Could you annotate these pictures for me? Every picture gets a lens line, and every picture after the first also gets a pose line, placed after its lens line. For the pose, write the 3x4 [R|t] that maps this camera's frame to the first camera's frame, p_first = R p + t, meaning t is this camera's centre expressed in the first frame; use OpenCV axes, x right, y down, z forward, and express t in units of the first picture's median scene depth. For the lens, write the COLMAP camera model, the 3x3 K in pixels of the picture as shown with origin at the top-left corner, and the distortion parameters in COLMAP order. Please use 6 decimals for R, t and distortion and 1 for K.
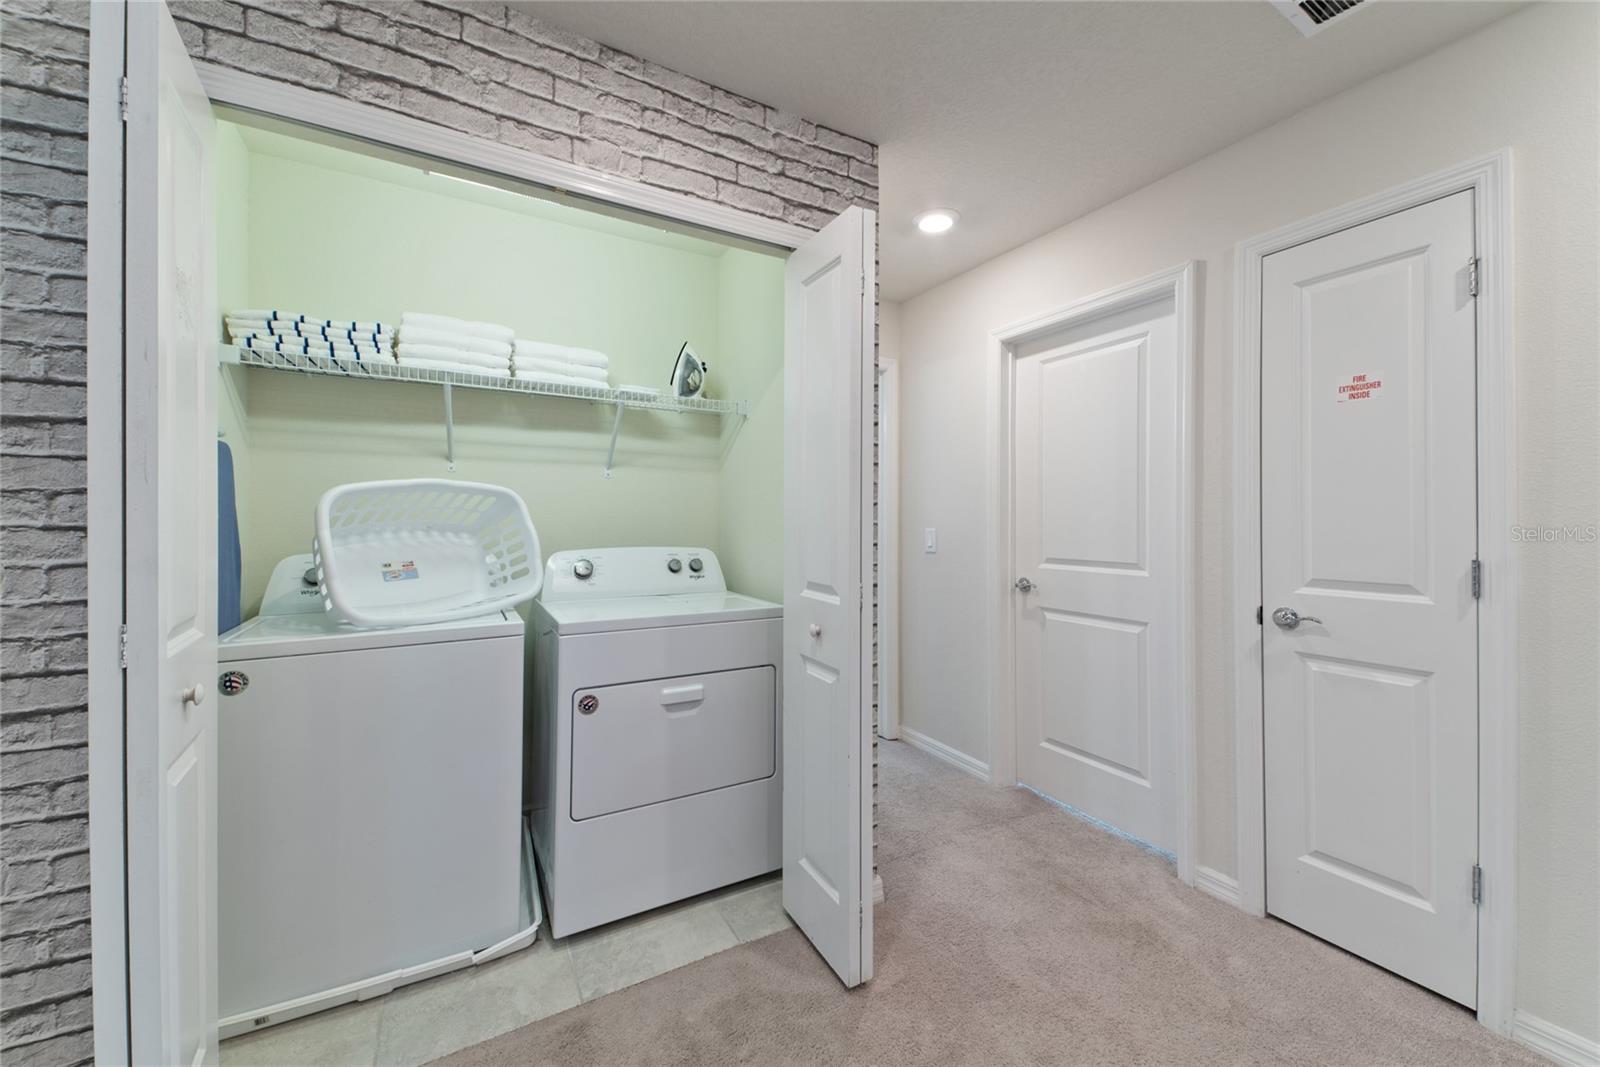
lens RADIAL K [[620.5, 0, 804.7], [0, 620.5, 526.8], [0, 0, 1]] dist [0.020140, -0.008503]
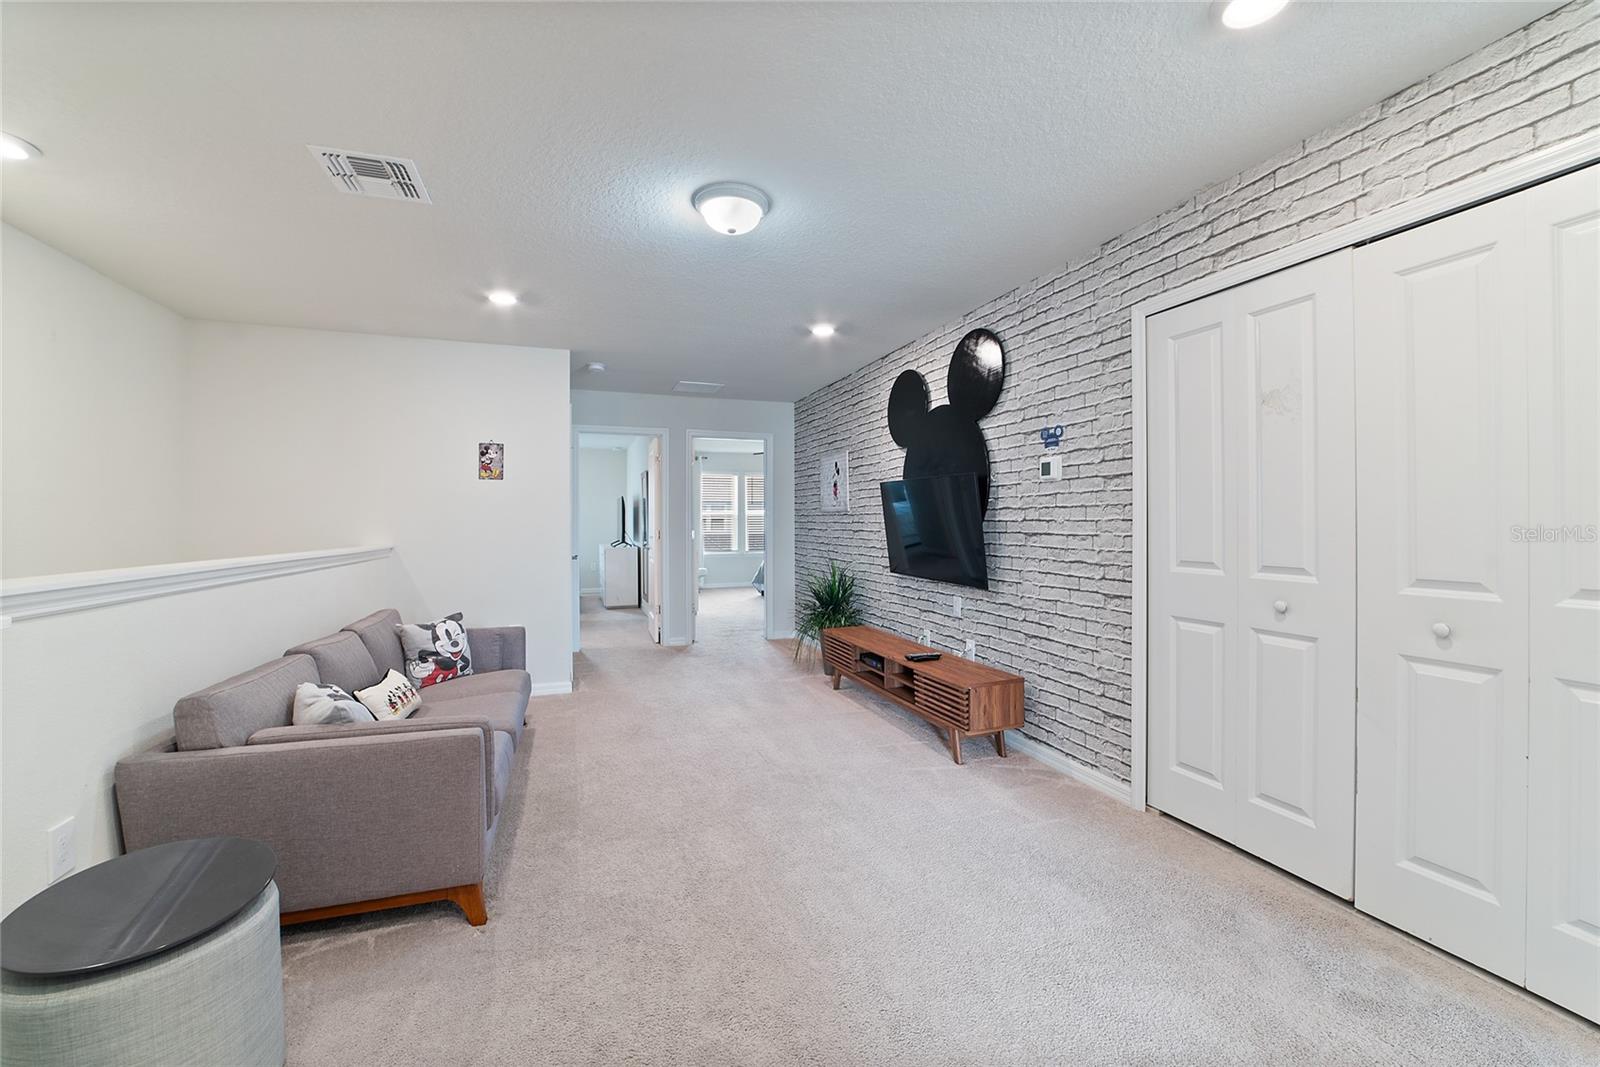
lens RADIAL K [[620.5, 0, 799.0], [0, 620.5, 527.2], [0, 0, 1]] dist [0.020140, -0.008503]
pose [[-0.165475, 0.006340, -0.986194, 1.039517], [0.002794, 0.999978, 0.005960, 0.008718], [0.986210, -0.001769, -0.165489, 0.131621]]
